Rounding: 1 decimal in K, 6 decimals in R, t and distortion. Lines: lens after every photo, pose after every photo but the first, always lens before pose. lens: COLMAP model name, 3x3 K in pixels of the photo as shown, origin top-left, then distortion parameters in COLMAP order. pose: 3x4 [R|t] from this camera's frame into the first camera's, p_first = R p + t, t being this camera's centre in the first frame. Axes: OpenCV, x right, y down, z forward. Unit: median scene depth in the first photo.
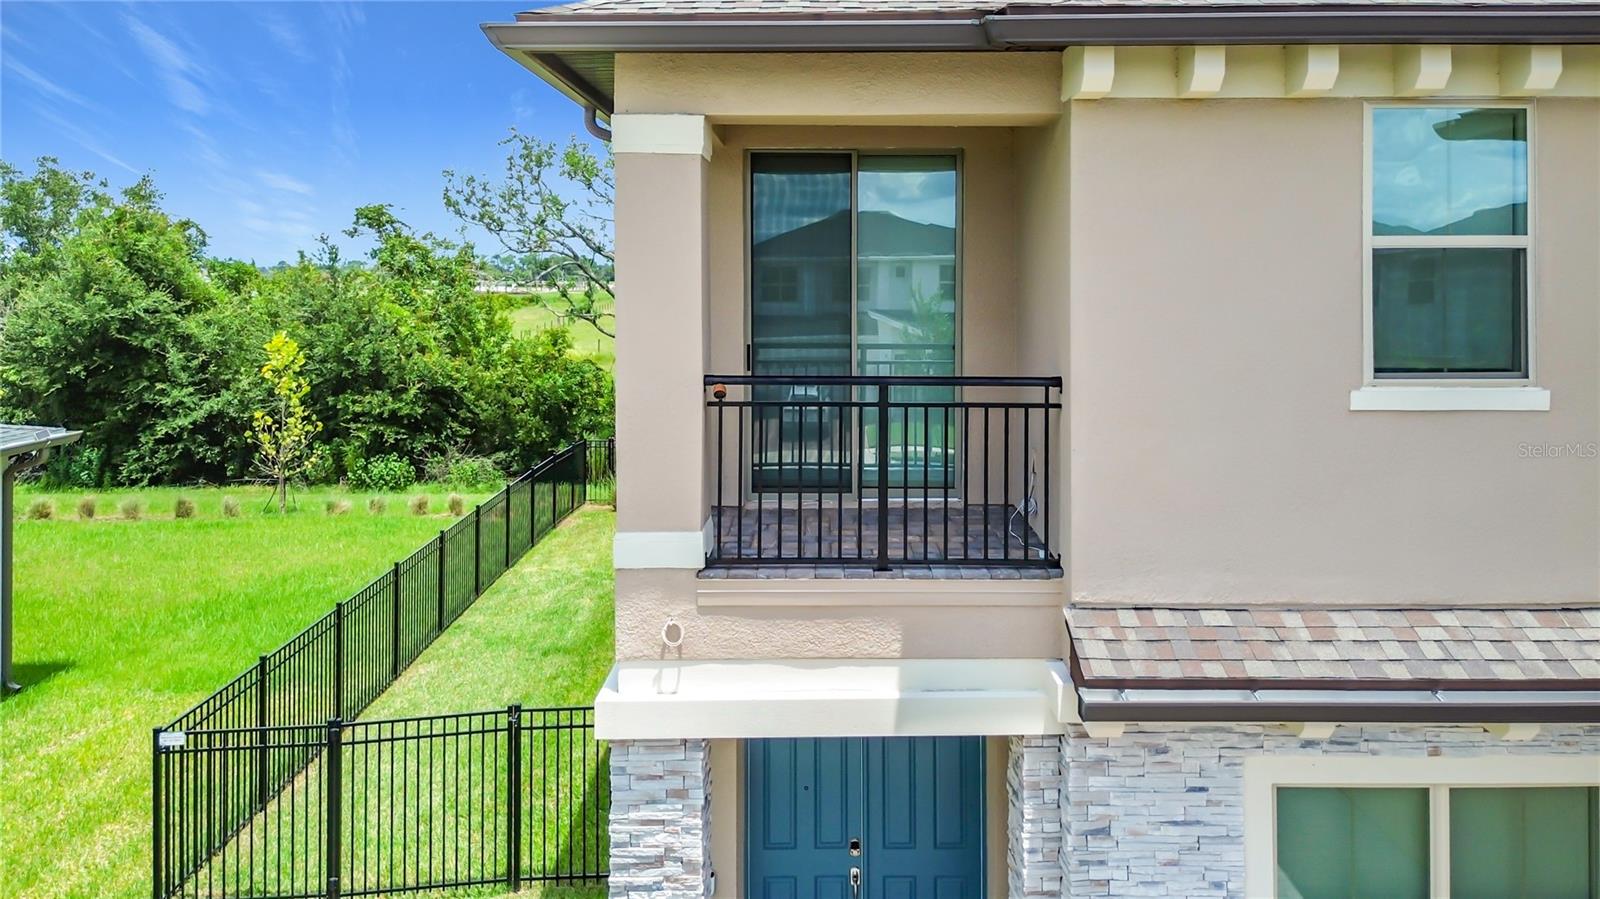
lens RADIAL K [[1182.1, 0, 849.5], [0, 1182.1, 273.6], [0, 0, 1]] dist [0.058710, -0.041754]
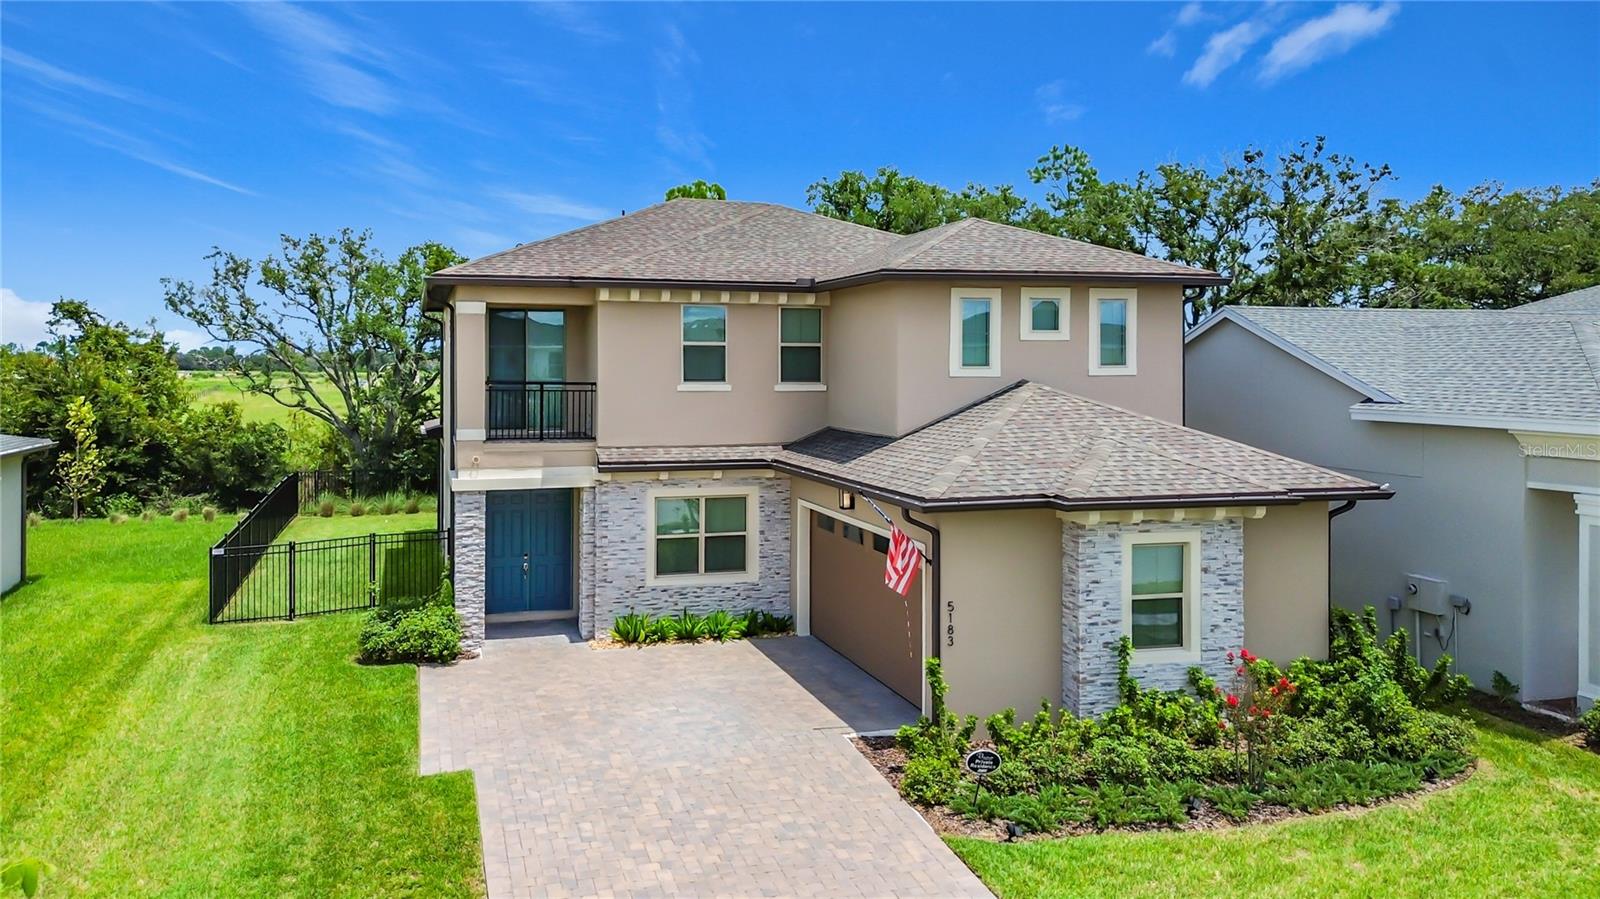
lens RADIAL K [[1182.1, 0, 776.0], [0, 1182.1, 384.2], [0, 0, 1]] dist [0.058710, -0.041754]
pose [[0.961685, -0.001563, 0.274153, -0.248422], [-0.002694, 0.999882, 0.015148, 0.040908], [-0.274145, -0.015306, 0.961567, -2.362428]]
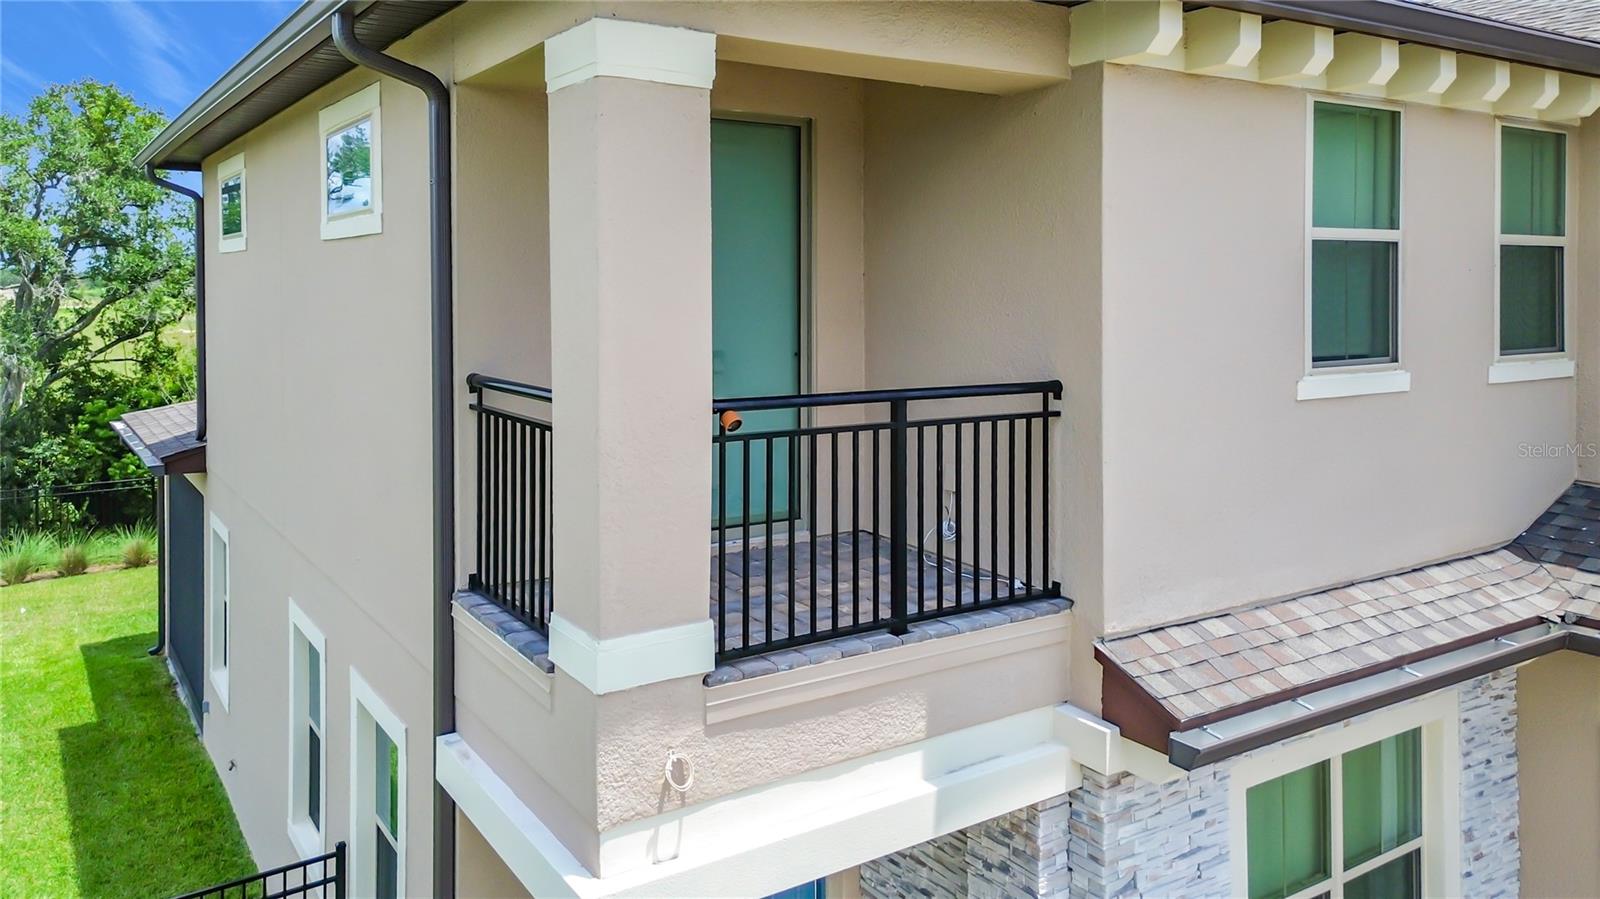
lens RADIAL K [[1182.1, 0, 806.9], [0, 1182.1, 291.1], [0, 0, 1]] dist [0.058710, -0.041754]
pose [[0.841877, -0.003845, 0.539656, -0.458424], [-0.000395, 0.999970, 0.007740, 0.014336], [-0.539670, -0.006729, 0.841850, 0.367443]]
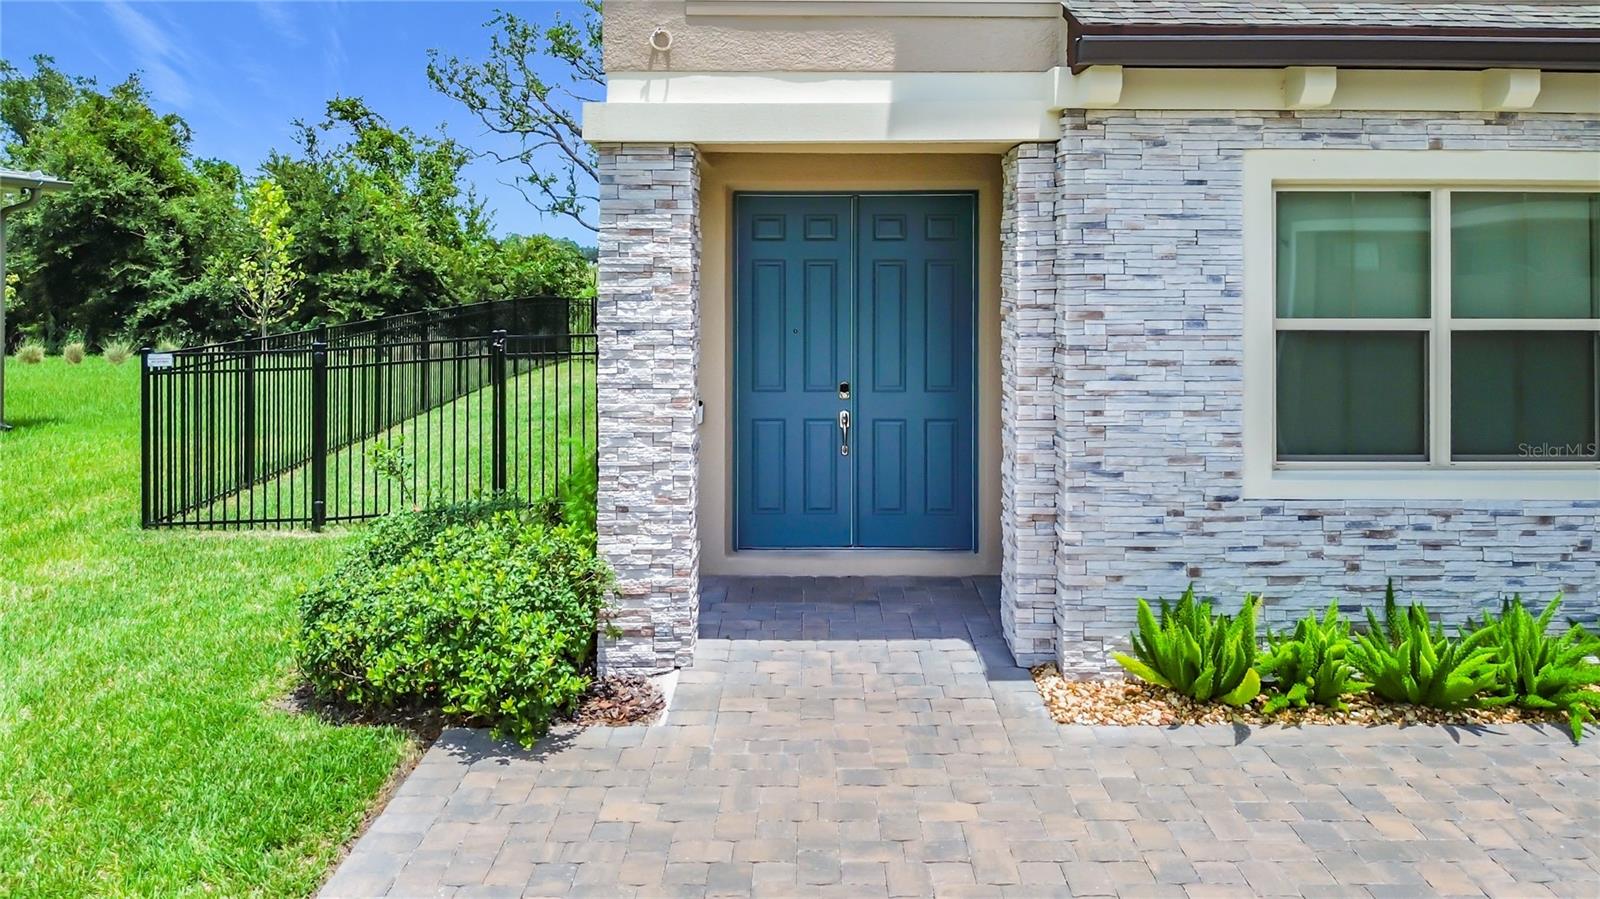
lens RADIAL K [[1211.9, 0, 814.7], [0, 1211.9, 259.7], [0, 0, 1]] dist [0.020791, -0.039620]
pose [[0.999873, -0.000054, -0.015963, -0.005601], [-0.000067, 0.999971, -0.007588, 0.486819], [0.015963, 0.007588, 0.999844, 0.001025]]
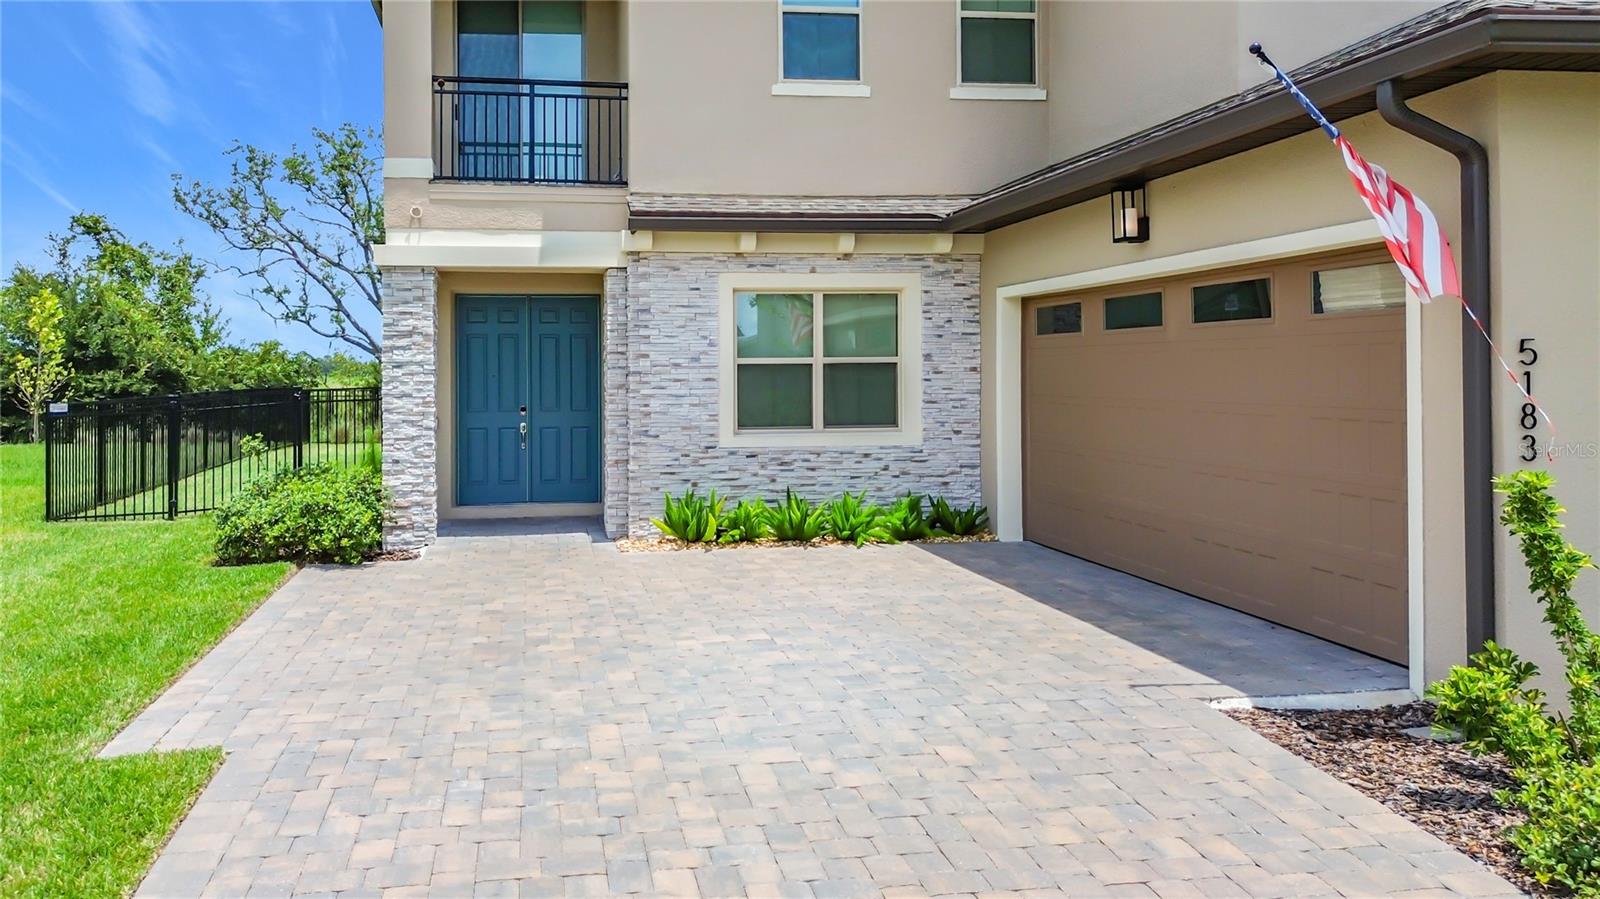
lens RADIAL K [[1182.1, 0, 711.7], [0, 1182.1, 385.9], [0, 0, 1]] dist [0.058710, -0.041754]
pose [[0.991149, -0.007070, 0.132563, 0.060117], [0.006751, 0.999973, 0.002854, 0.566344], [-0.132580, -0.001934, 0.991170, -0.882837]]
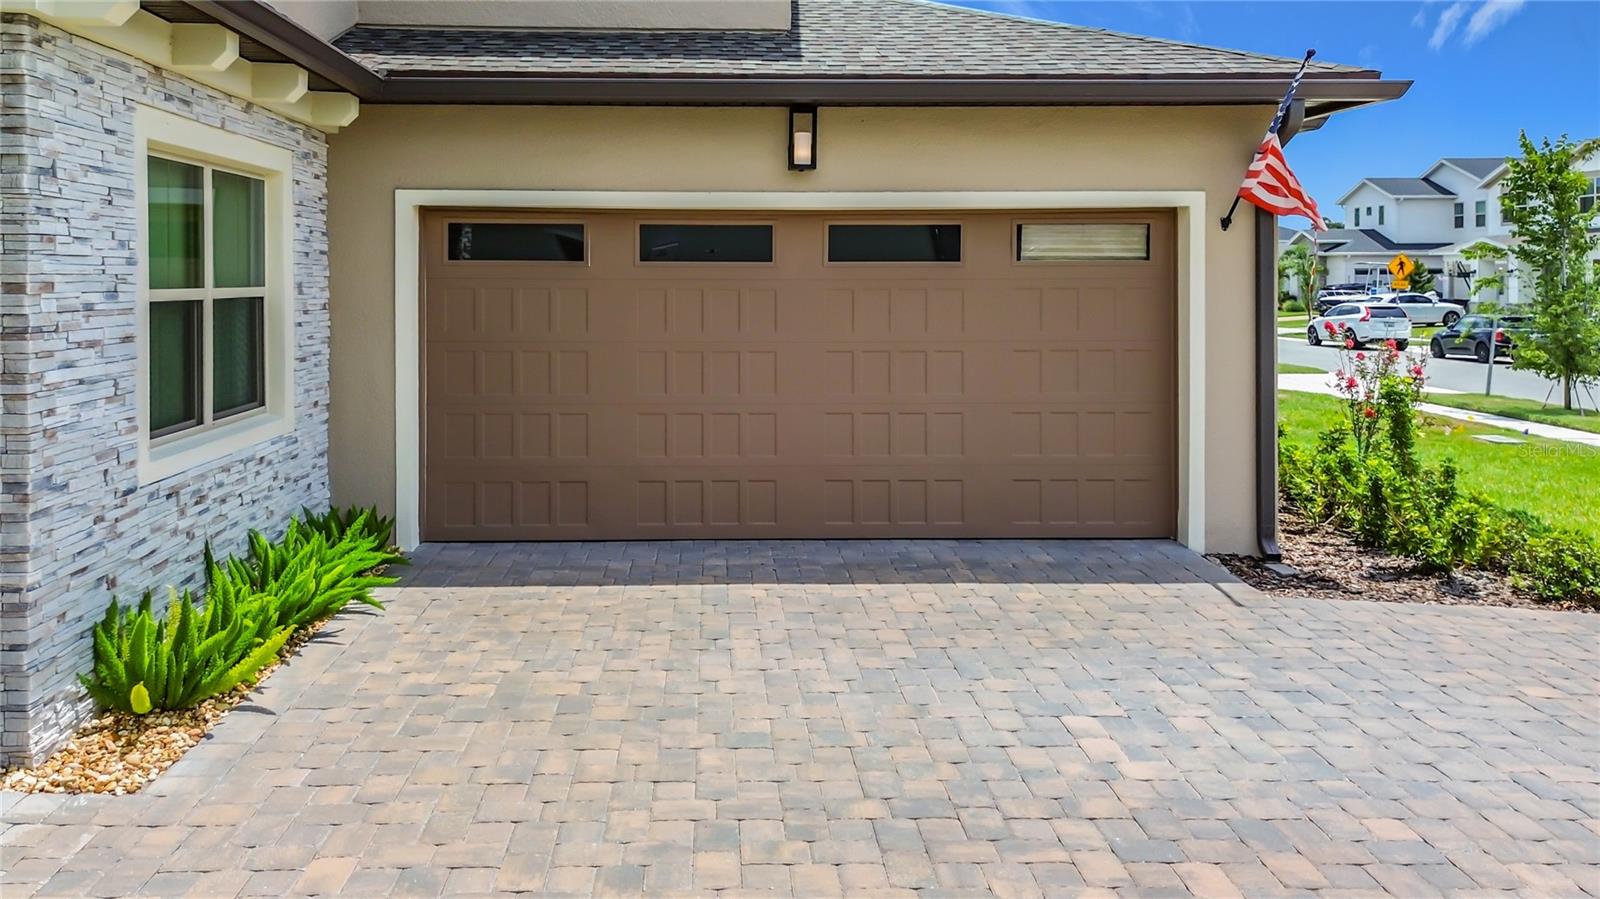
lens RADIAL K [[1182.1, 0, 716.7], [0, 1182.1, 288.6], [0, 0, 1]] dist [0.058710, -0.041754]
pose [[-0.003771, -0.008871, 0.999954, -0.541849], [0.005051, 0.999948, 0.008890, 0.520271], [-0.999980, 0.005084, -0.003726, 0.558107]]
